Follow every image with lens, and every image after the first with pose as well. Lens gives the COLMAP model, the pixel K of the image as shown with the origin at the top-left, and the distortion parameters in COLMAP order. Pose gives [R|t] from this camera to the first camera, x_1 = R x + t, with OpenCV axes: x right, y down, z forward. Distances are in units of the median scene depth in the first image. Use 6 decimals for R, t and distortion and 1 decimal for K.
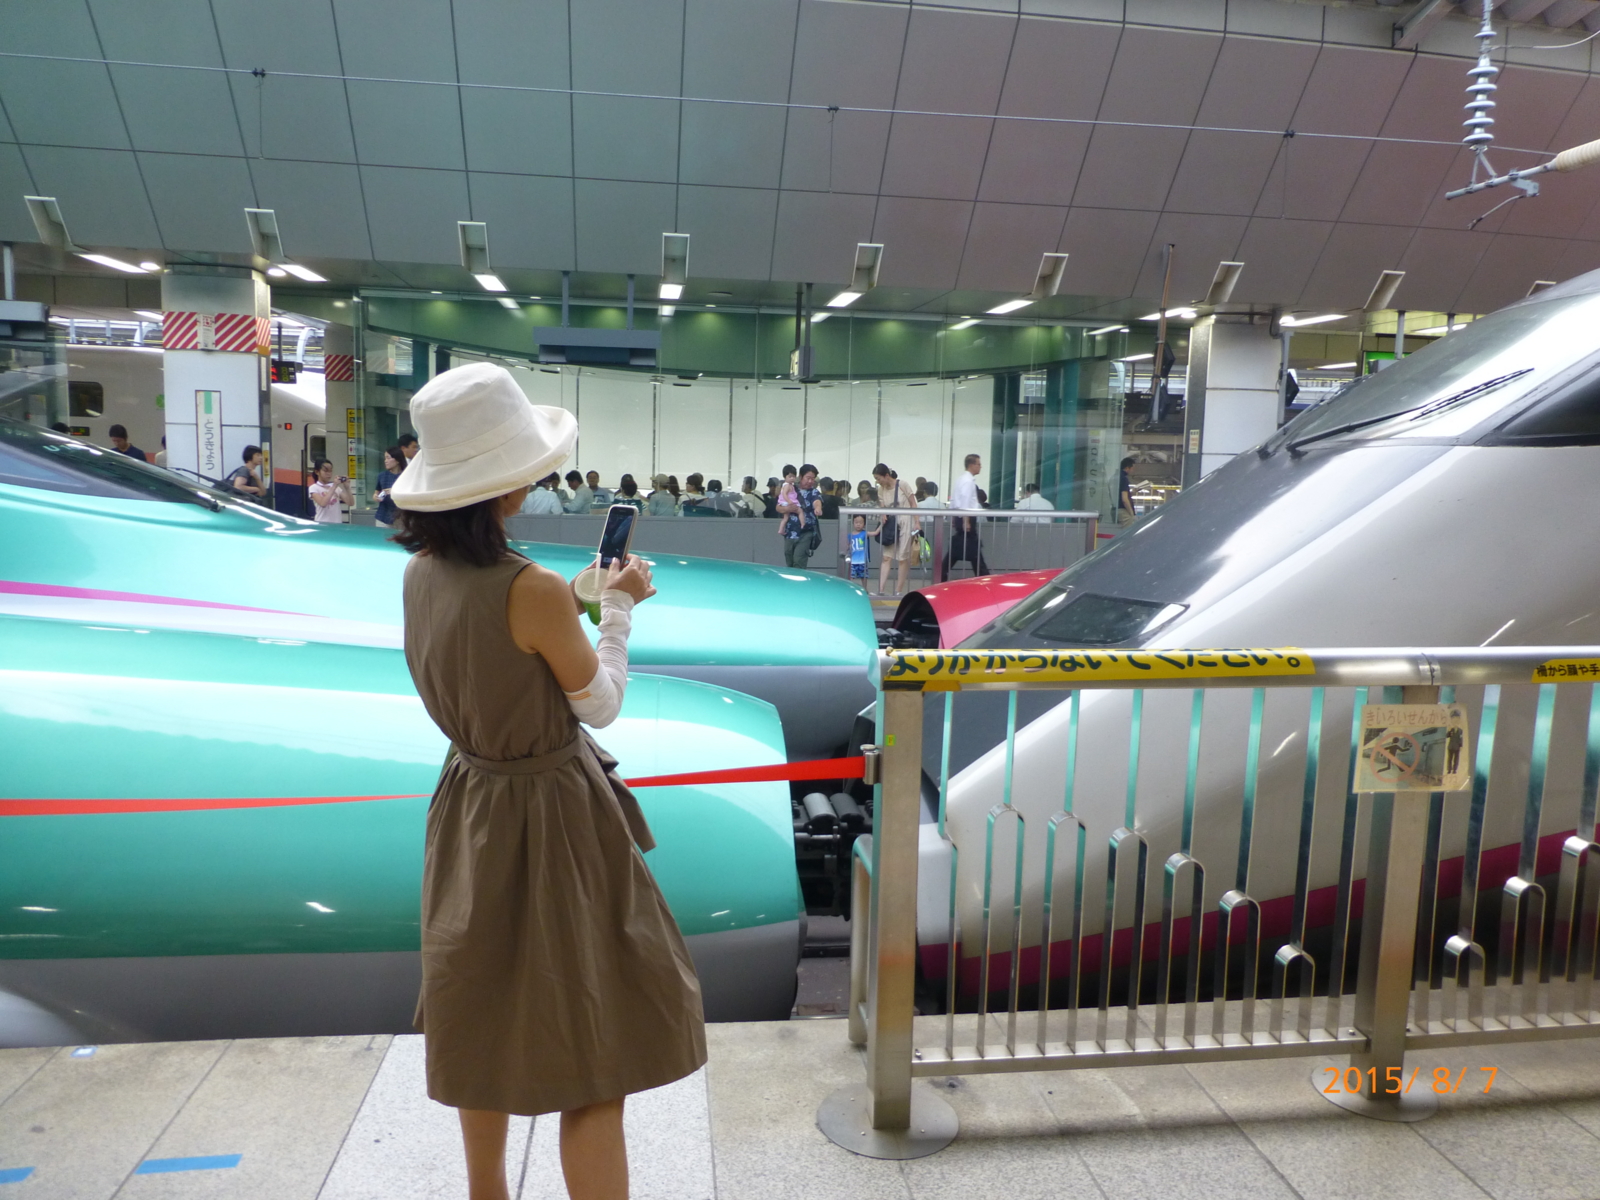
lens RADIAL K [[1195.7, 0, 802.1], [0, 1195.7, 585.4], [0, 0, 1]] dist [-0.019925, -0.000341]
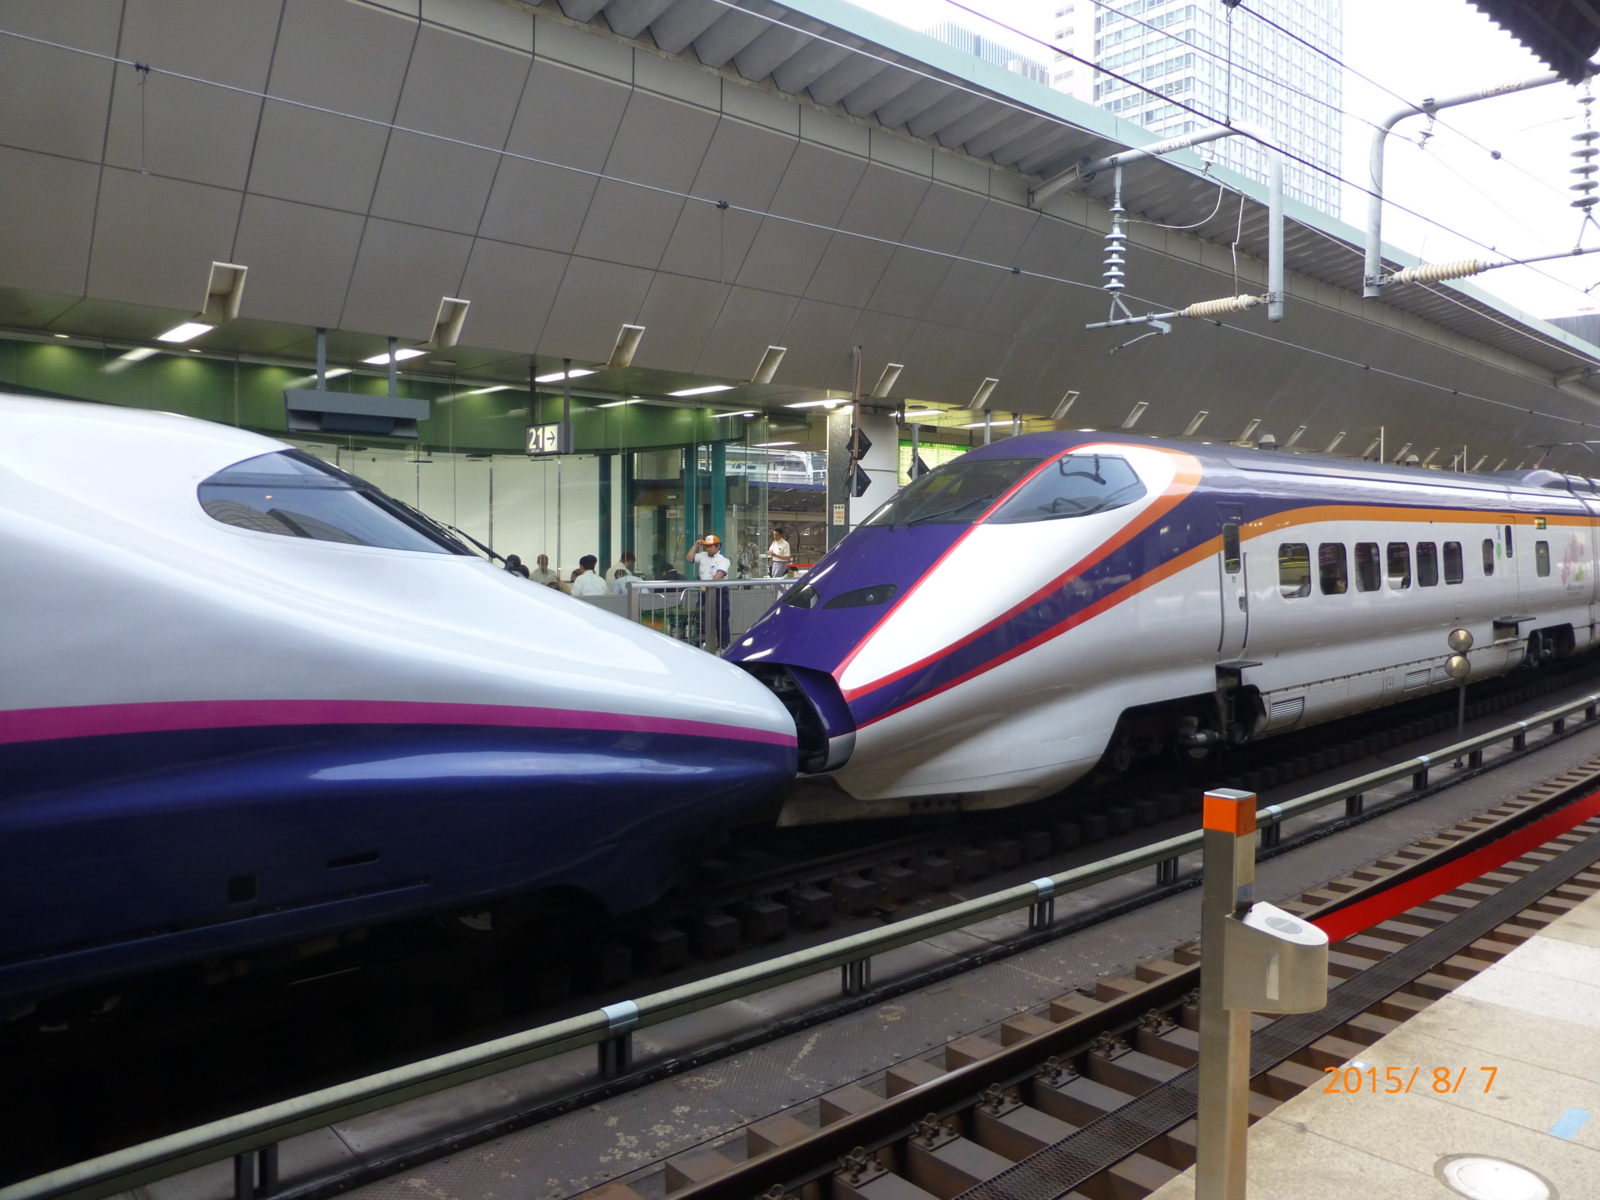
lens RADIAL K [[1195.7, 0, 797.9], [0, 1195.7, 605.2], [0, 0, 1]] dist [-0.019925, -0.000341]
pose [[0.835305, -0.048041, 0.547684, -0.458746], [0.072872, 0.997060, -0.023683, -0.012933], [-0.544936, 0.059694, 0.836350, 0.088435]]
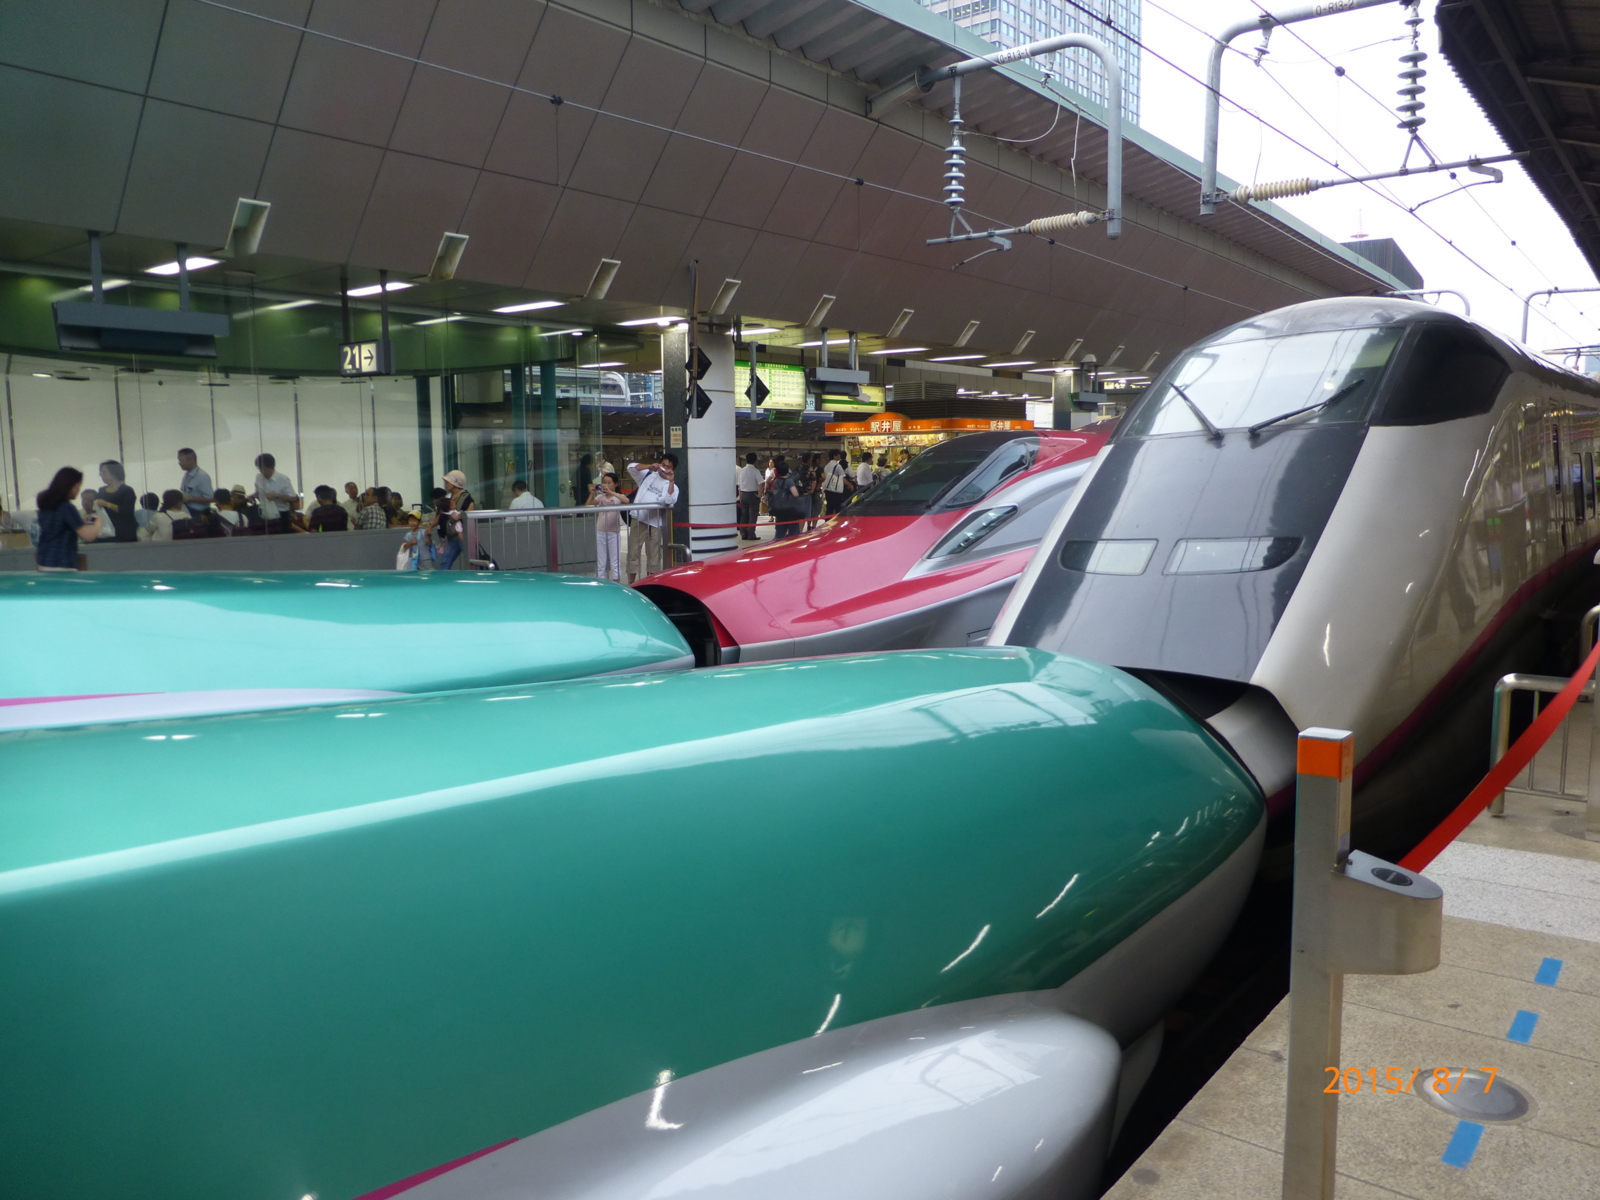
lens RADIAL K [[1195.7, 0, 809.8], [0, 1195.7, 605.6], [0, 0, 1]] dist [-0.019925, -0.000341]
pose [[0.734405, -0.110199, 0.669706, -0.463385], [0.100395, 0.993514, 0.053386, -0.016711], [-0.671246, 0.028028, 0.740705, 0.132908]]
